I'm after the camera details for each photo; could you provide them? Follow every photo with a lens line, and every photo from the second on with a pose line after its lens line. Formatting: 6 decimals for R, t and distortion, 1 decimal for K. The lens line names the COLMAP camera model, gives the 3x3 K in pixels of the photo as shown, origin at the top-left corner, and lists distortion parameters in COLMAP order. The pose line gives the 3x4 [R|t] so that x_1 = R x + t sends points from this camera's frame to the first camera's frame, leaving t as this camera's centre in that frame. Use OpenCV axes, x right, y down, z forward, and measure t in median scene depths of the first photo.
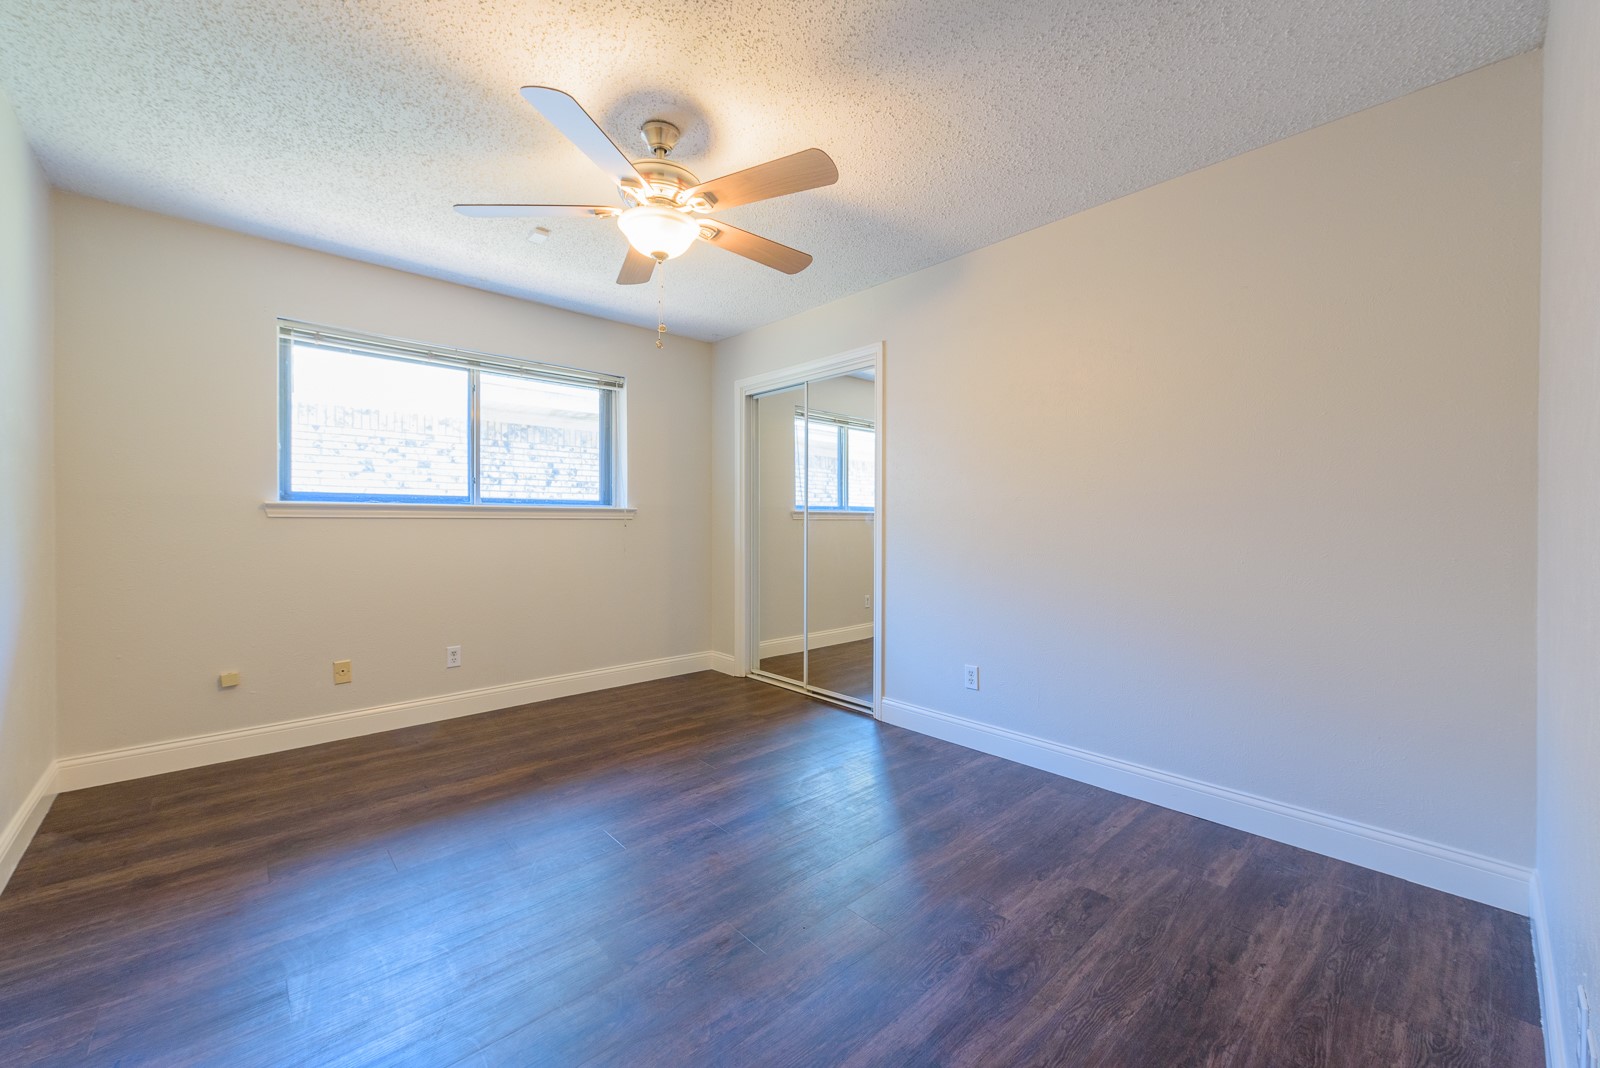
lens RADIAL K [[618.9, 0, 758.4], [0, 618.9, 528.2], [0, 0, 1]] dist [0.000266, -0.000508]
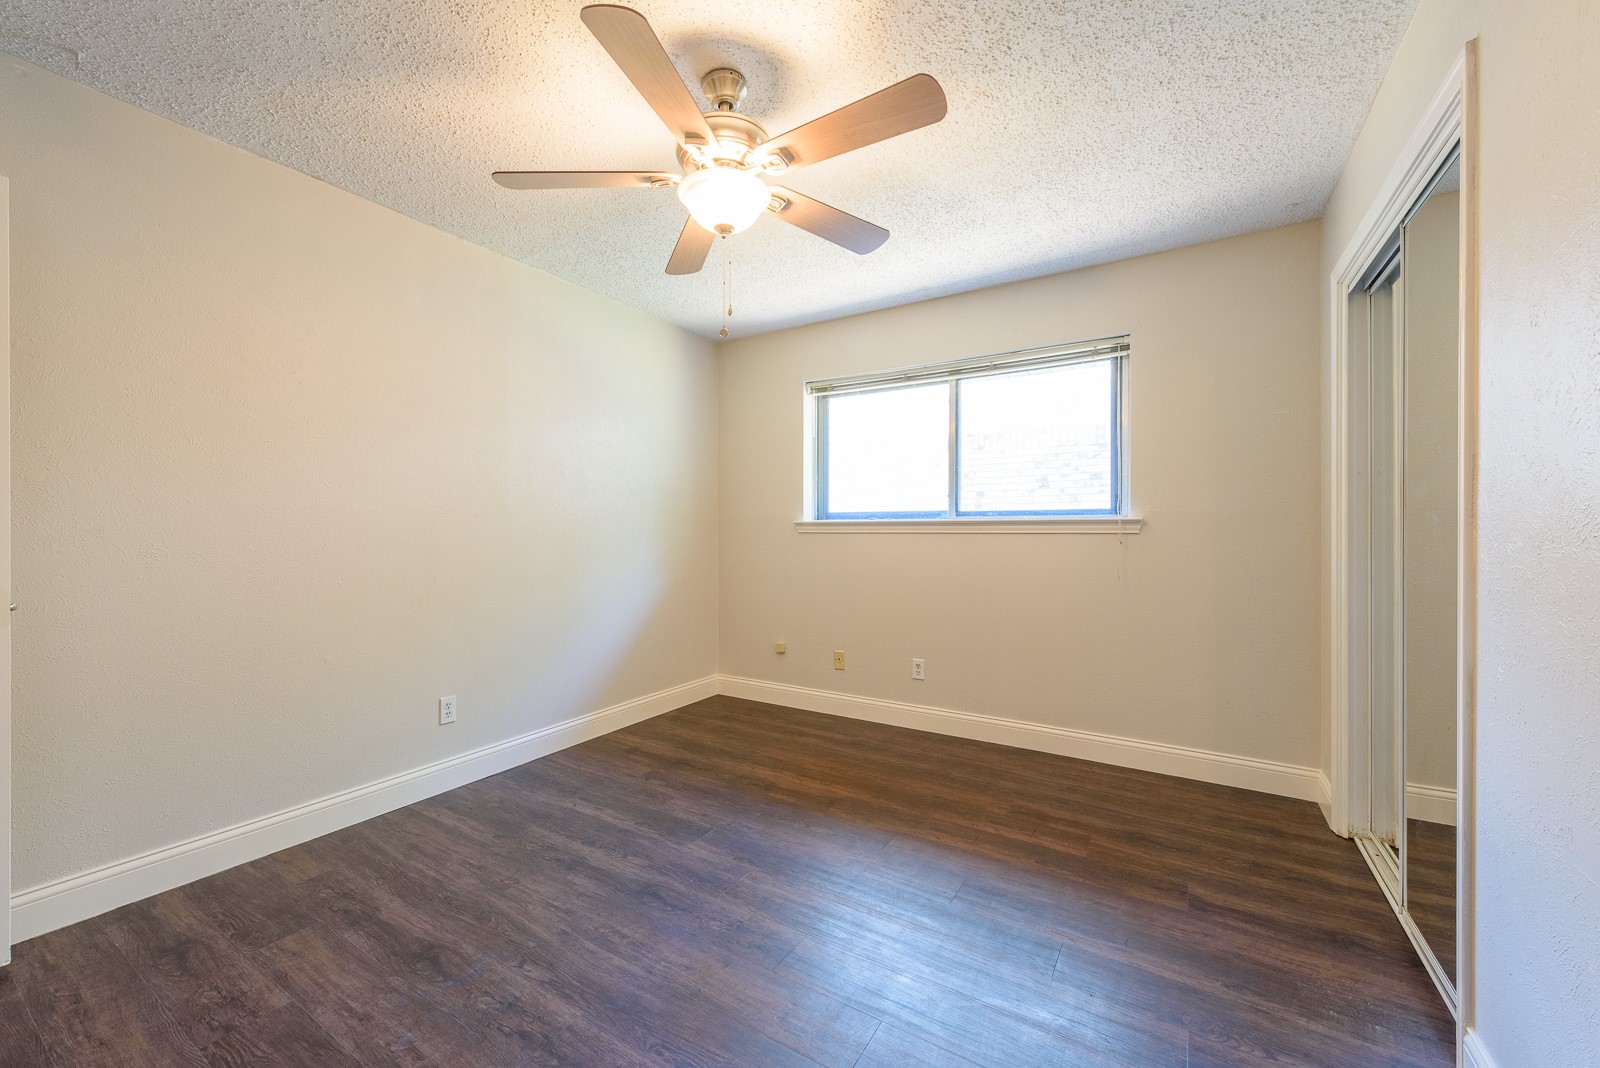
lens RADIAL K [[618.9, 0, 801.0], [0, 618.9, 536.7], [0, 0, 1]] dist [0.000266, -0.000508]
pose [[0.300123, 0.004023, -0.953892, 0.423449], [-0.012031, 0.999928, 0.000432, -0.007956], [0.953825, 0.011347, 0.300150, 0.518009]]
